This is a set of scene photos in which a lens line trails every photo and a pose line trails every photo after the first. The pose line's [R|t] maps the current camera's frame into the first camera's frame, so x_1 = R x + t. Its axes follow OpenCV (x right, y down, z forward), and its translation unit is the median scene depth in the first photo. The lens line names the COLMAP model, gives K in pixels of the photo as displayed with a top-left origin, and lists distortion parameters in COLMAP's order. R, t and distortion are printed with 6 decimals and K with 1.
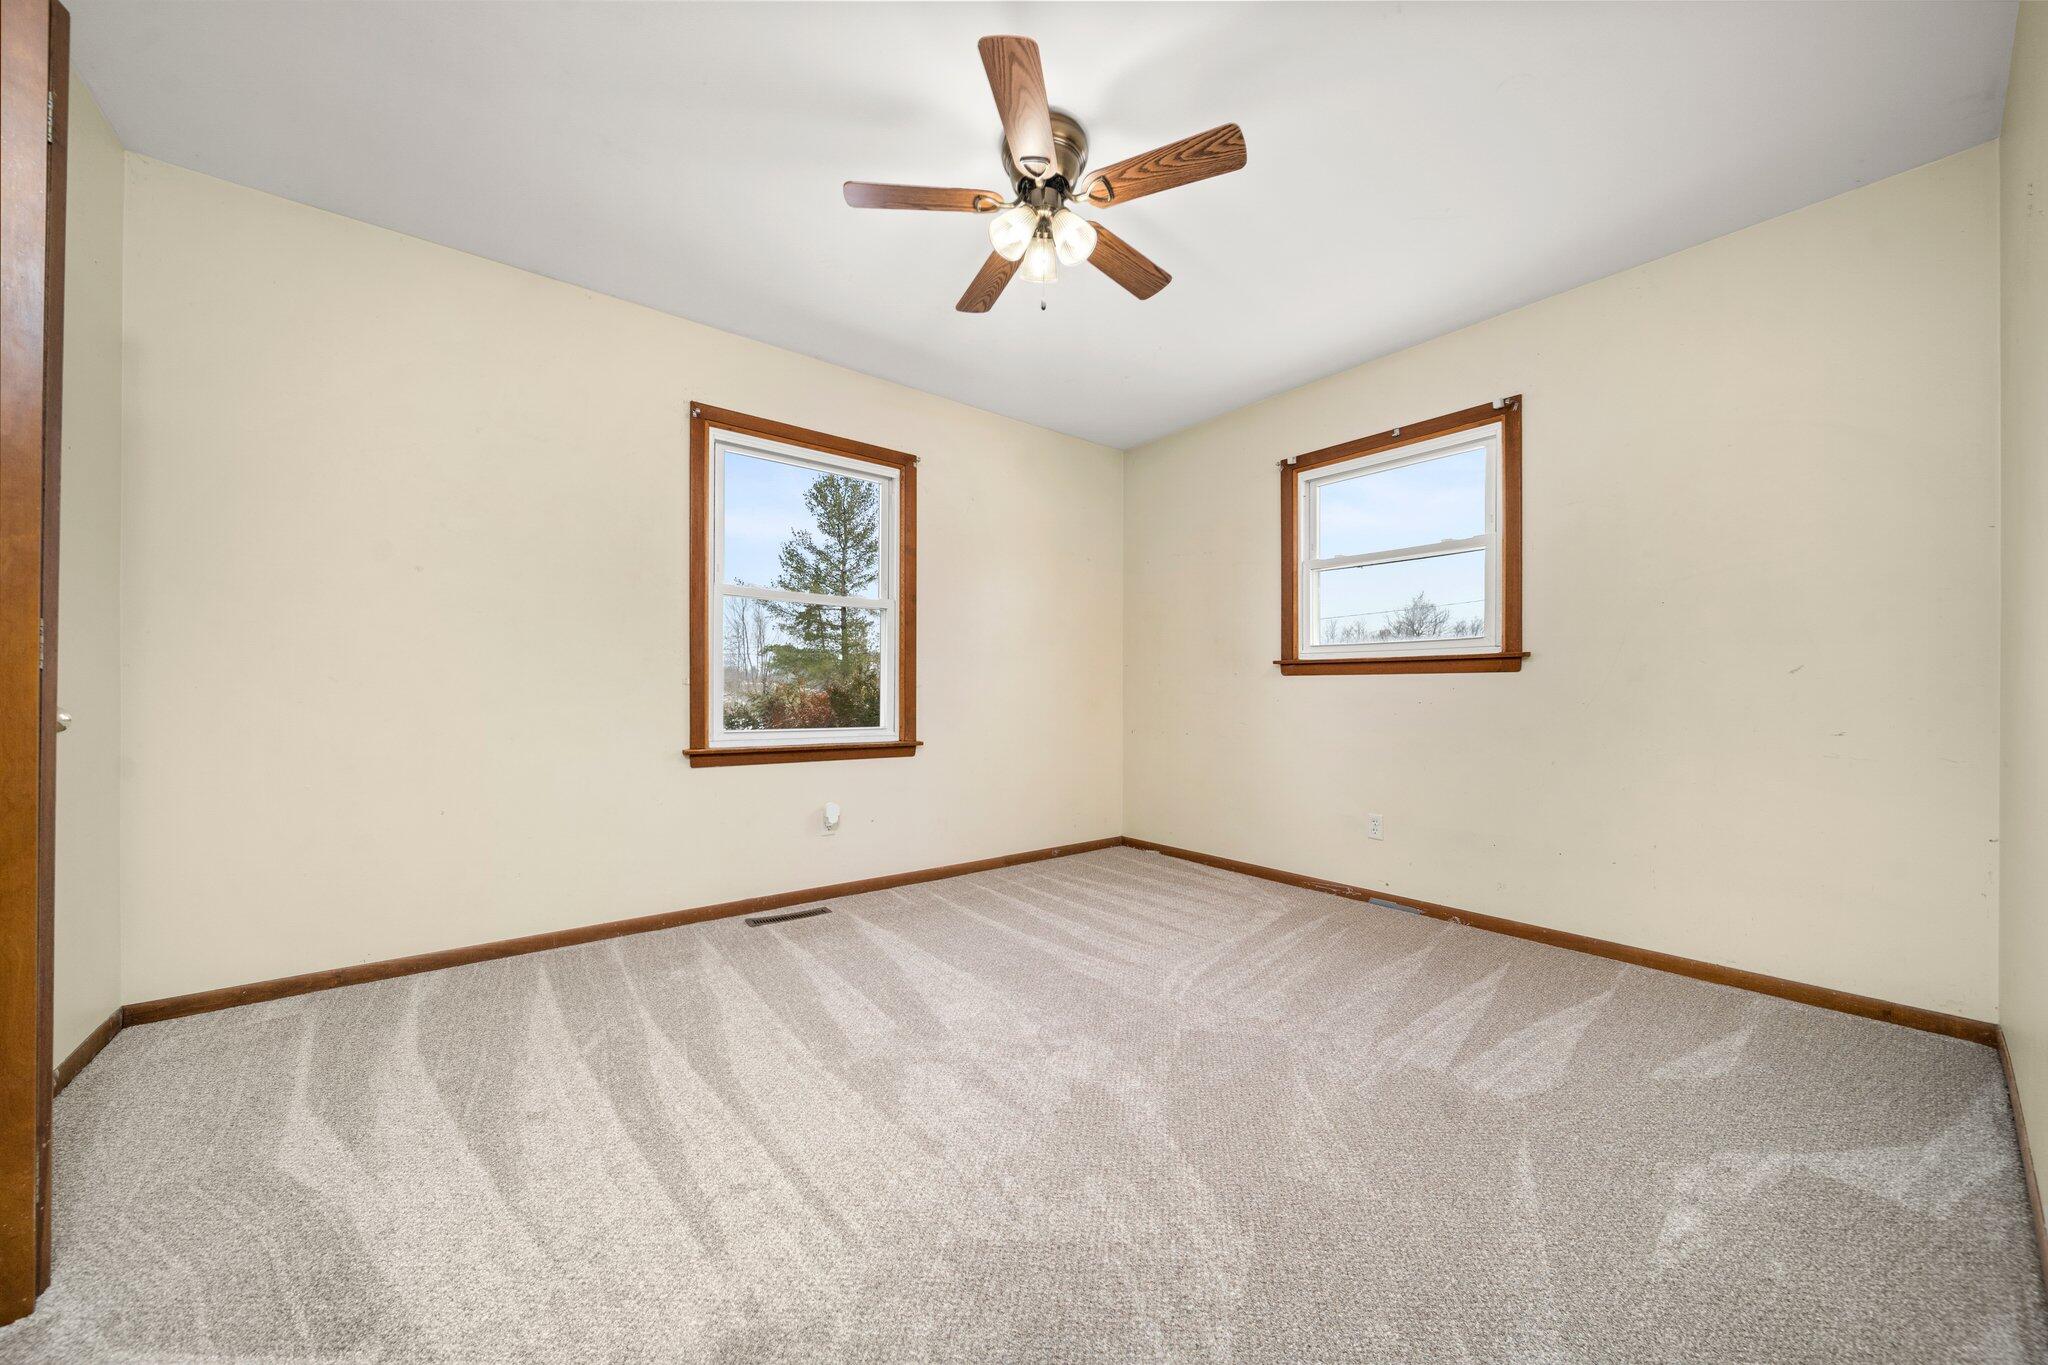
lens RADIAL K [[724.7, 0, 1024.0], [0, 724.7, 682.5], [0, 0, 1]] dist [-0.001709, -0.000214]
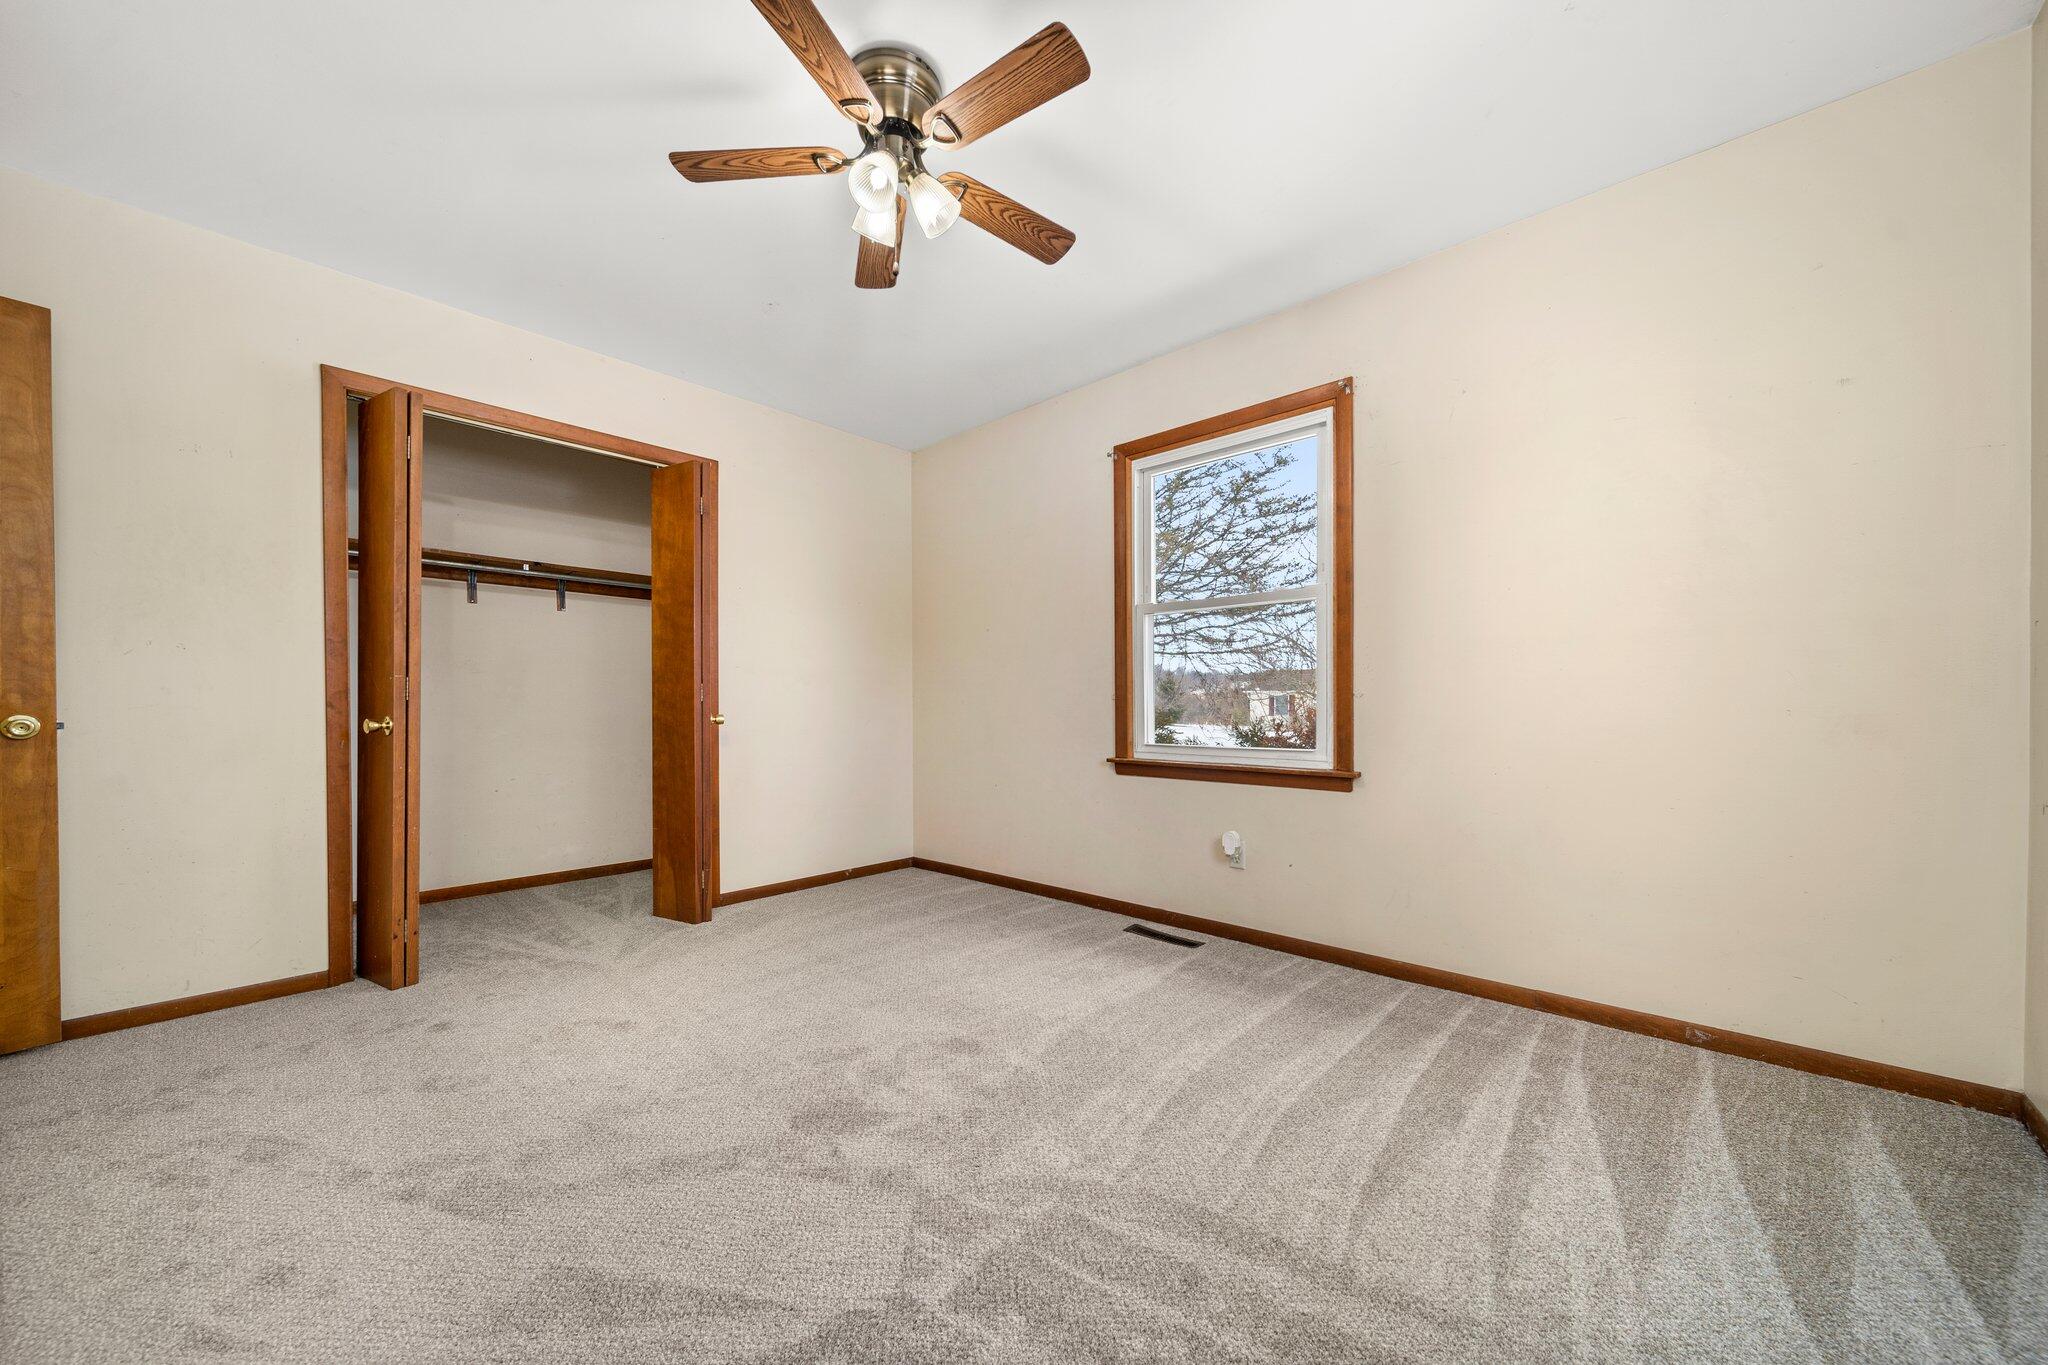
lens RADIAL K [[735.0, 0, 1025.8], [0, 735.0, 710.3], [0, 0, 1]] dist [0.000035, 0.000014]
pose [[0.150543, -0.003486, -0.988597, 0.632313], [0.014733, 0.999891, -0.001283, 0.017876], [0.988494, -0.014372, 0.150578, 0.678622]]
